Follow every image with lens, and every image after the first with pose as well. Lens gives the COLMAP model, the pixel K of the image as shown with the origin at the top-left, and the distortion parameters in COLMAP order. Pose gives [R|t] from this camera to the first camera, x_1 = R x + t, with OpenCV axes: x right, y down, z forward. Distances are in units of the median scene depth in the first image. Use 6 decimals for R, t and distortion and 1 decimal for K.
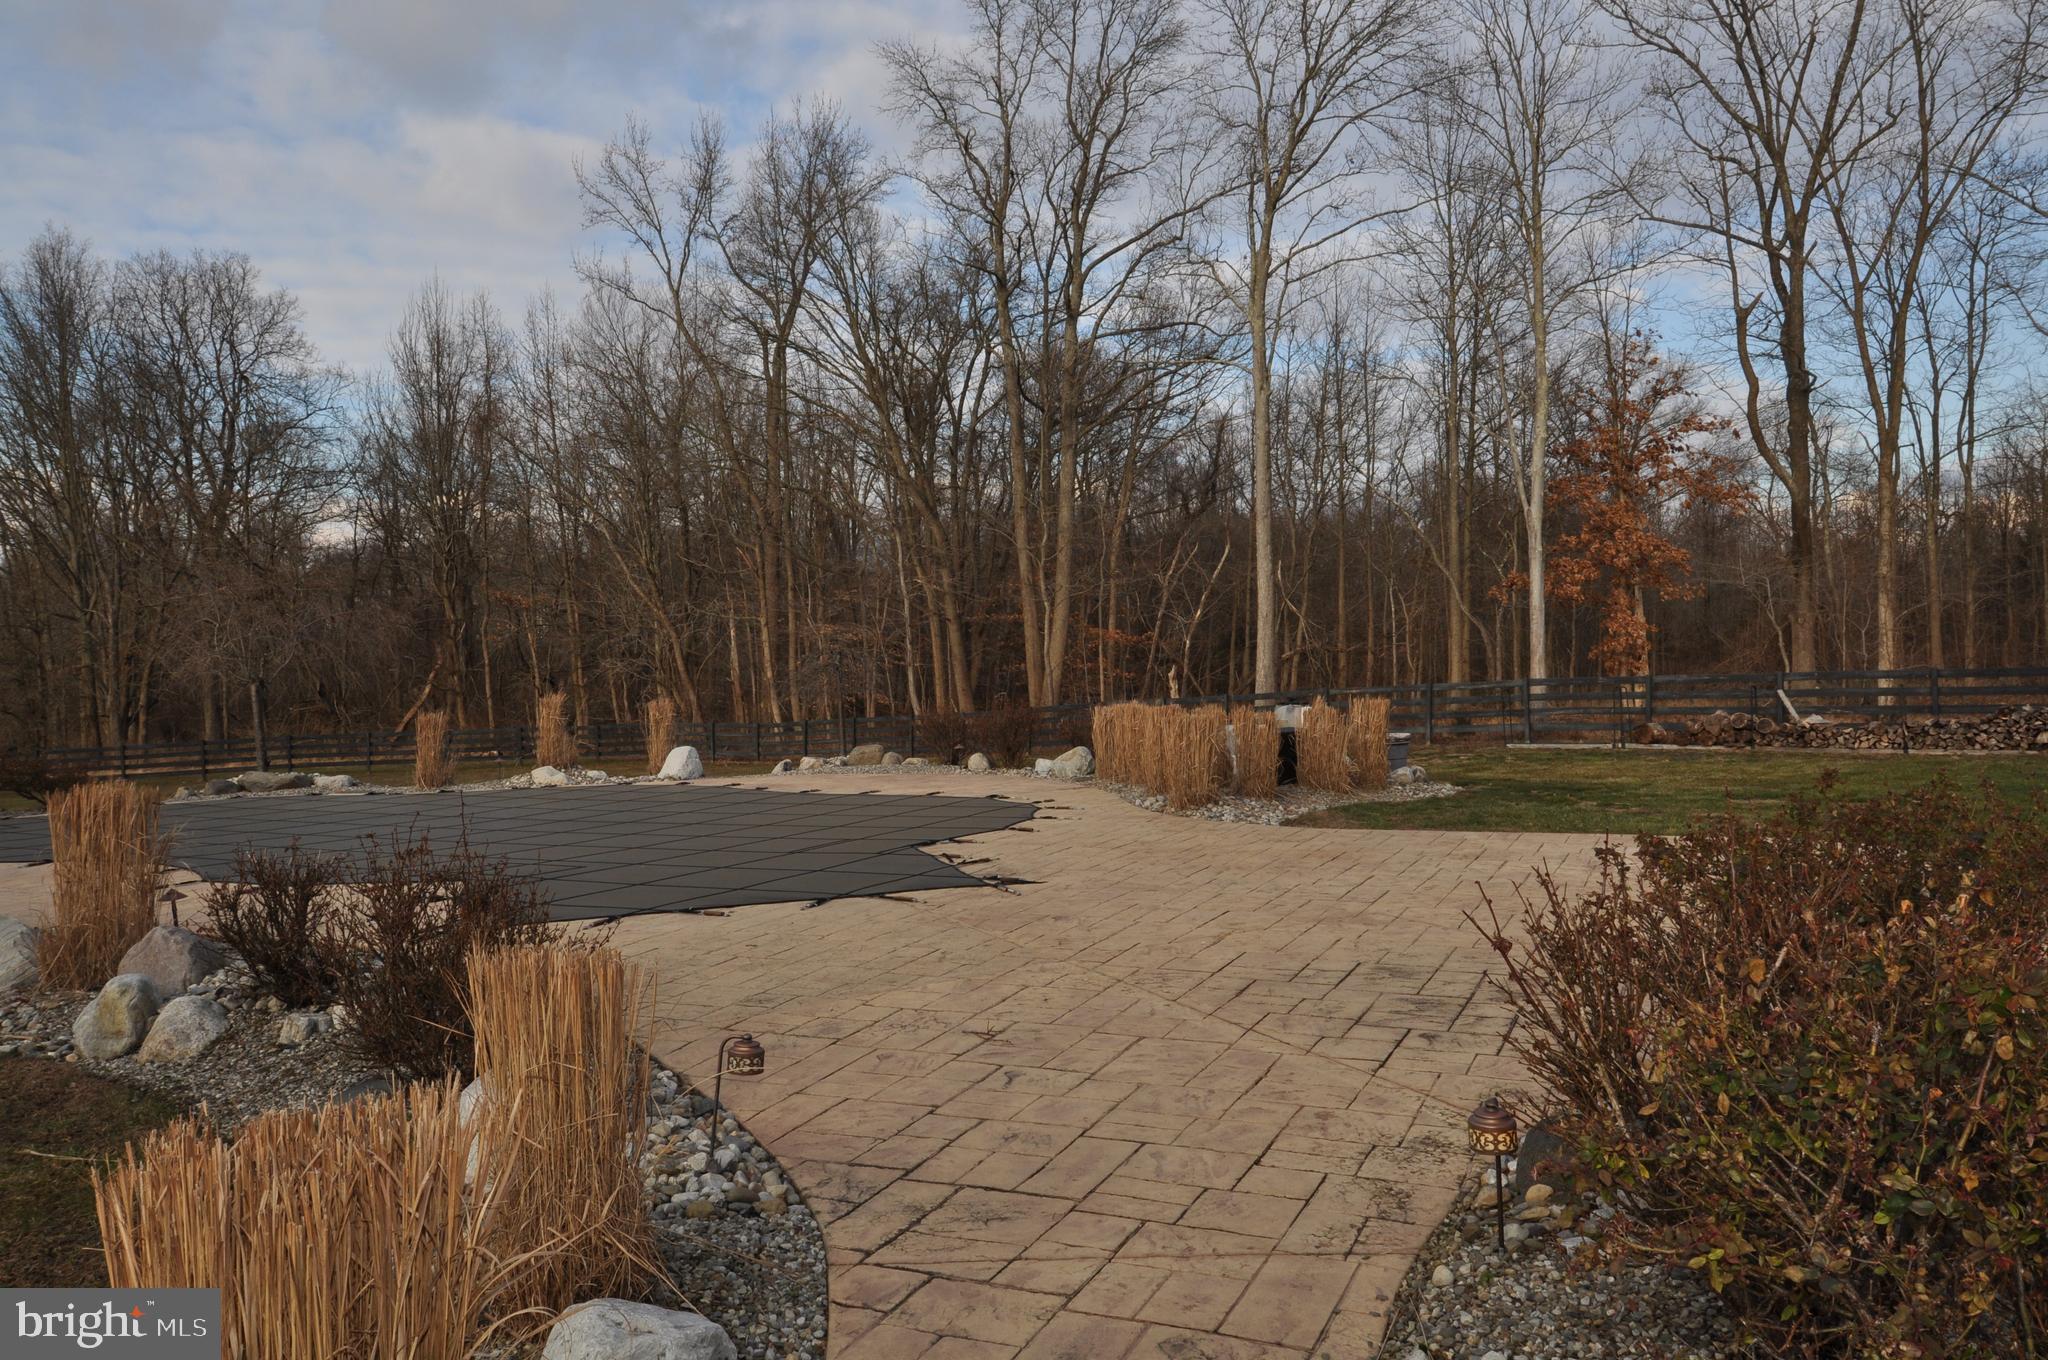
lens RADIAL K [[1462.7, 0, 1024.0], [0, 1462.7, 680.0], [0, 0, 1]] dist [0.060701, -0.067281]
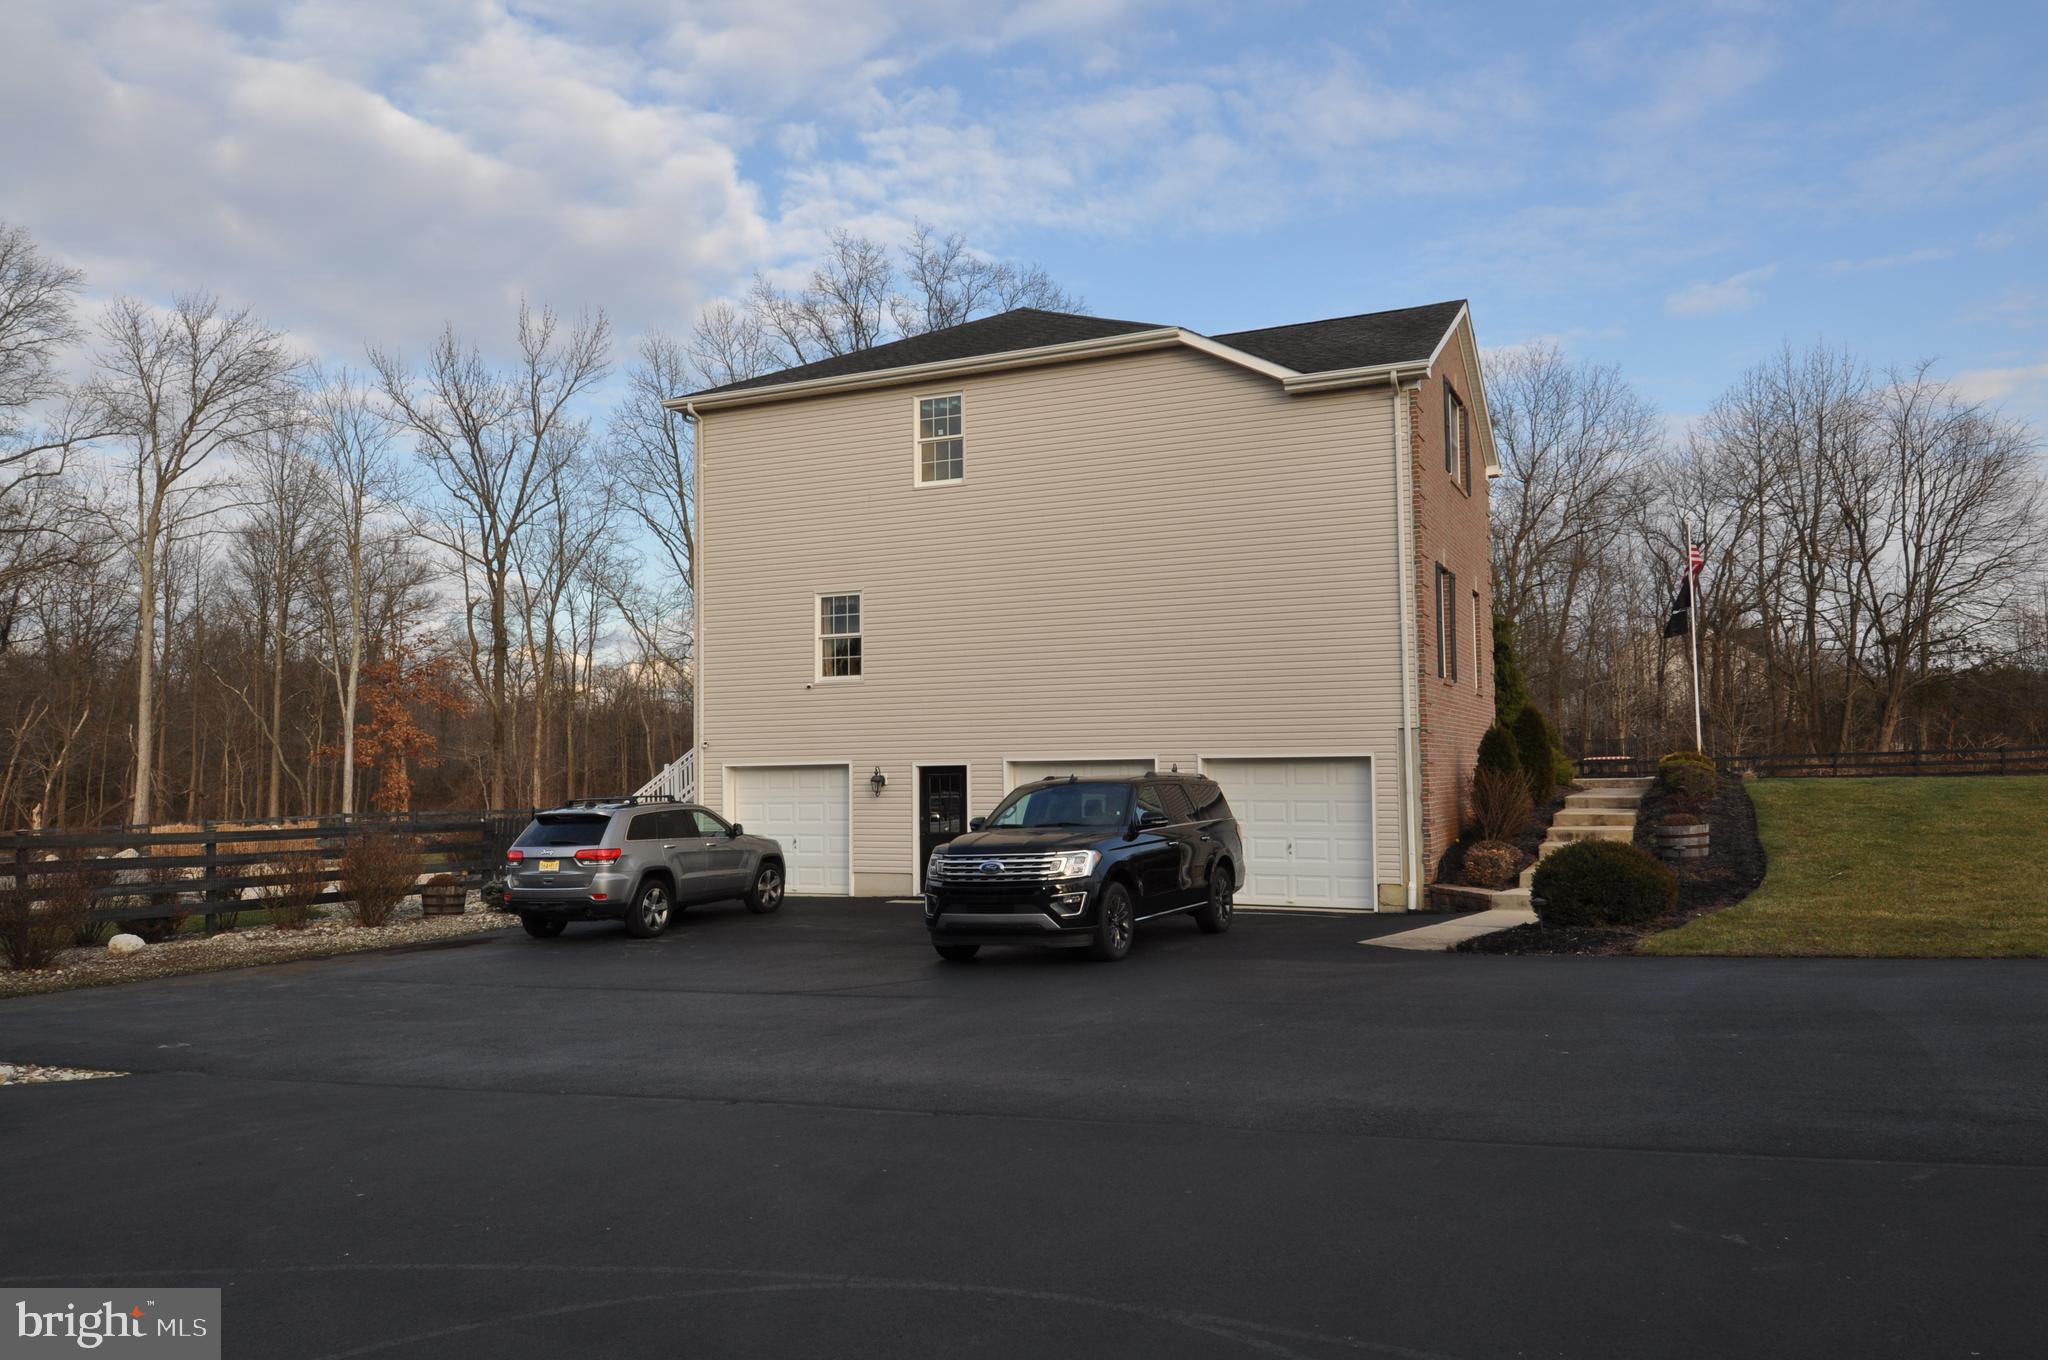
lens RADIAL K [[1462.7, 0, 1024.0], [0, 1462.7, 680.0], [0, 0, 1]] dist [0.060701, -0.067281]
pose [[0.683151, 0.067794, 0.727123, -0.309174], [0.000837, 0.995608, -0.093612, 0.005196], [-0.730276, 0.064560, 0.680094, -0.618780]]
